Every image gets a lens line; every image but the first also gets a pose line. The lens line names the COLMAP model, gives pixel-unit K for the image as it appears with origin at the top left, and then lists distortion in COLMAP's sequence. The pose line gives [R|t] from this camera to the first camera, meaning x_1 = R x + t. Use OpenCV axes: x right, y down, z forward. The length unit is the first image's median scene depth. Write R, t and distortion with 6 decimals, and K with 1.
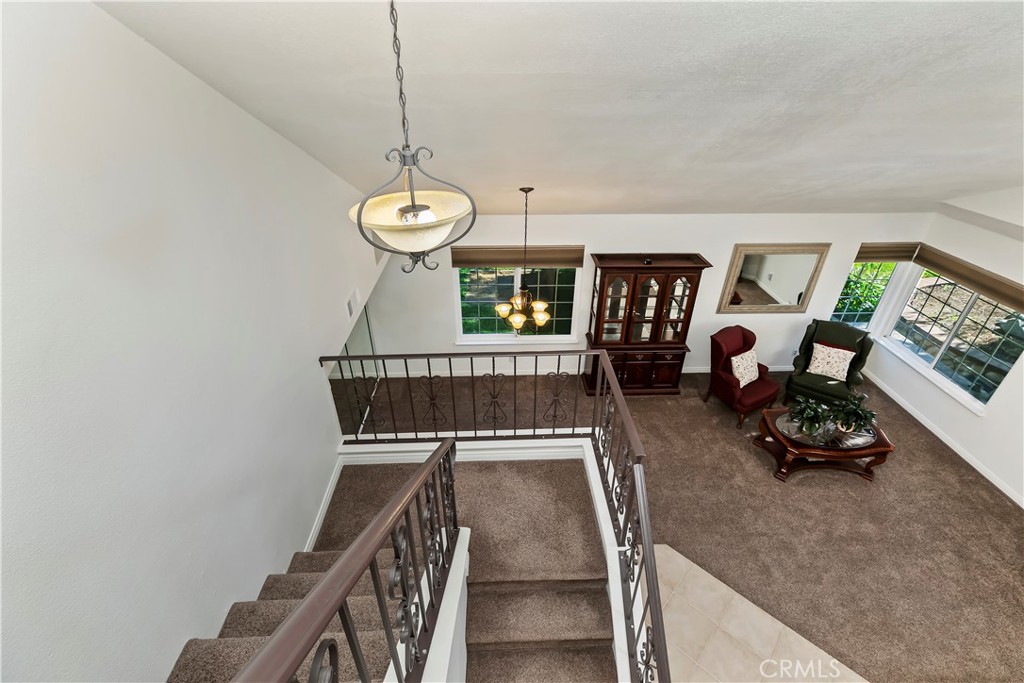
lens RADIAL K [[457.9, 0, 513.9], [0, 457.9, 338.6], [0, 0, 1]] dist [0.001352, 0.000493]
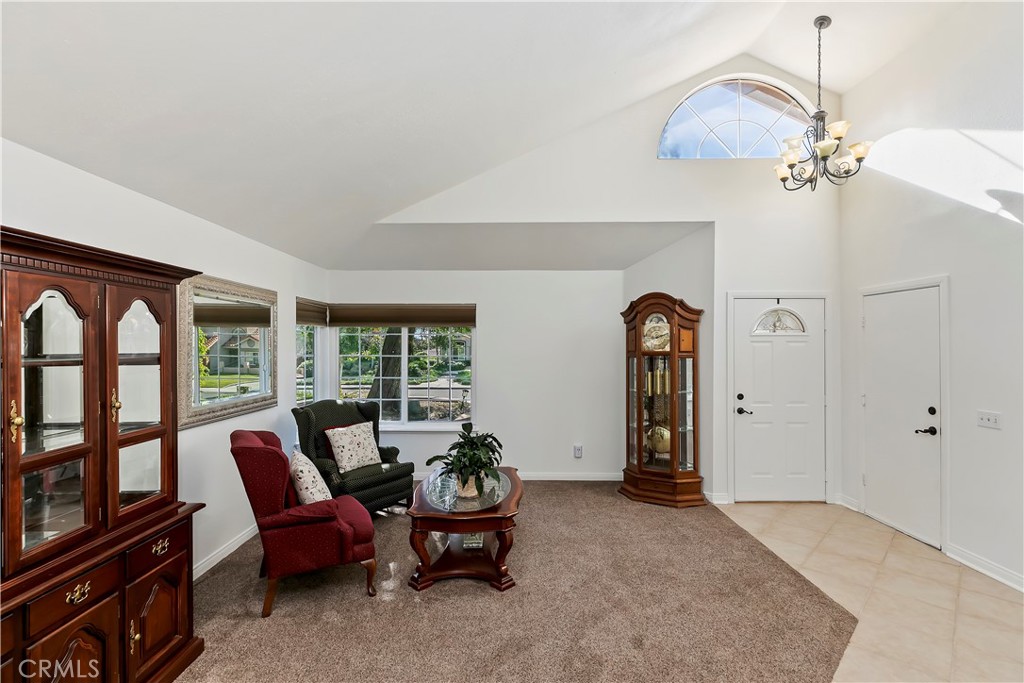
lens RADIAL K [[466.4, 0, 510.4], [0, 466.4, 345.1], [0, 0, 1]] dist [0.000301, 0.000009]
pose [[0.038688, -0.007490, 0.999223, 0.004952], [0.516275, 0.856316, -0.013570, 0.052854], [-0.855549, 0.516399, 0.036996, 0.715611]]
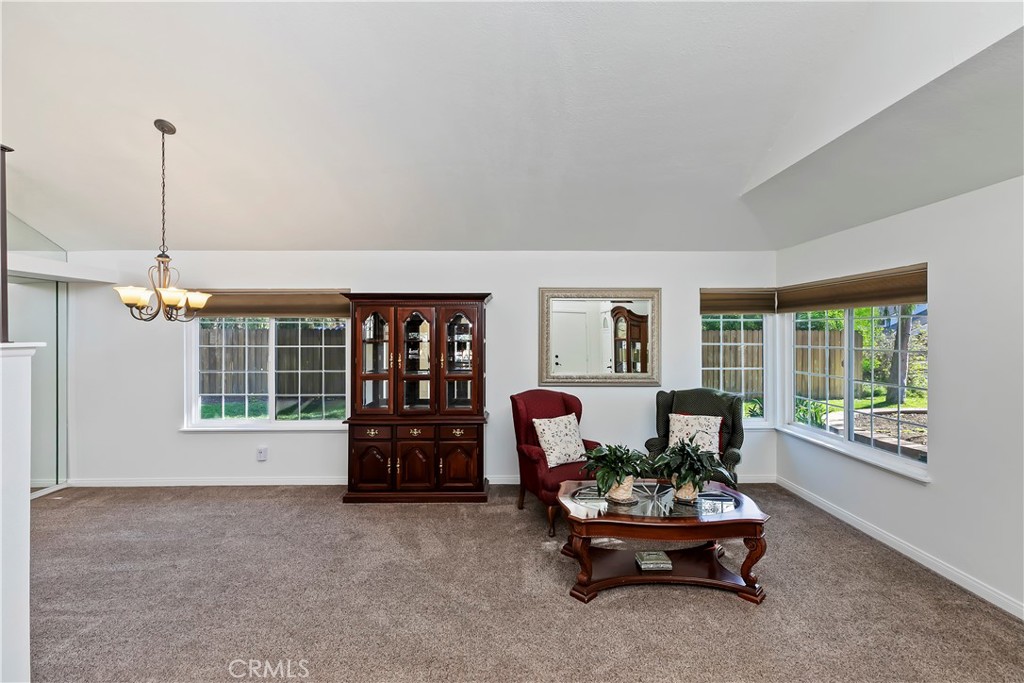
lens RADIAL K [[457.6, 0, 511.1], [0, 457.6, 335.8], [0, 0, 1]] dist [-0.000477, 0.000321]
pose [[0.999542, -0.008594, -0.029015, 0.454940], [-0.007573, 0.857263, -0.514822, 0.278174], [0.029298, 0.514806, 0.856806, 0.351027]]
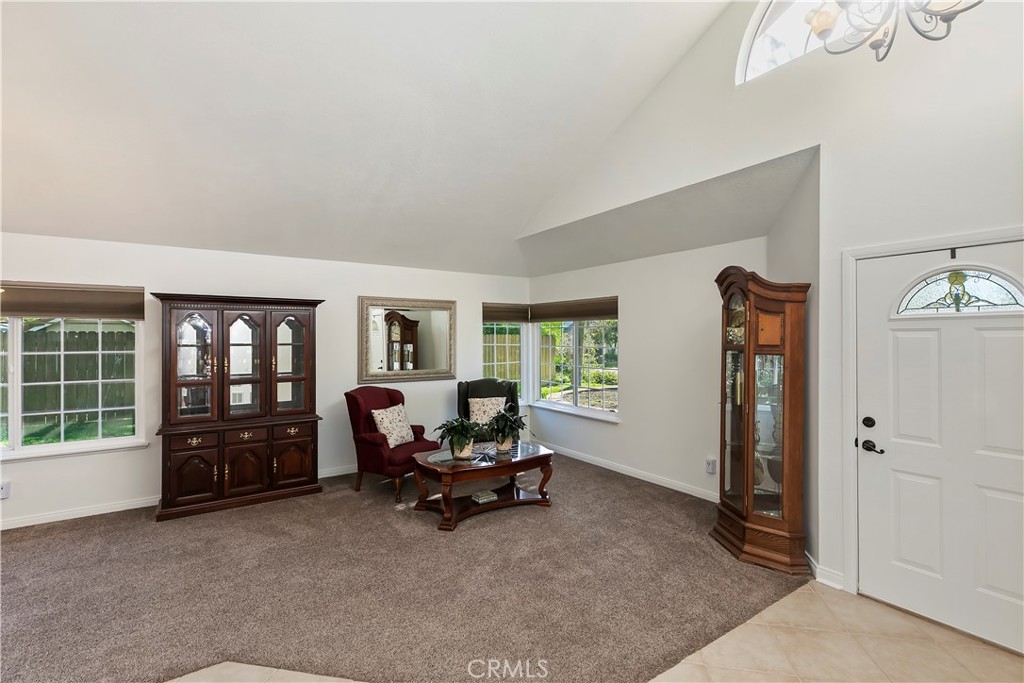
lens RADIAL K [[467.9, 0, 511.9], [0, 467.9, 338.8], [0, 0, 1]] dist [0.001391, 0.000199]
pose [[0.845277, -0.011515, 0.534205, 0.245944], [0.283753, 0.856820, -0.430516, 0.343863], [-0.452760, 0.515487, 0.727517, 0.237065]]
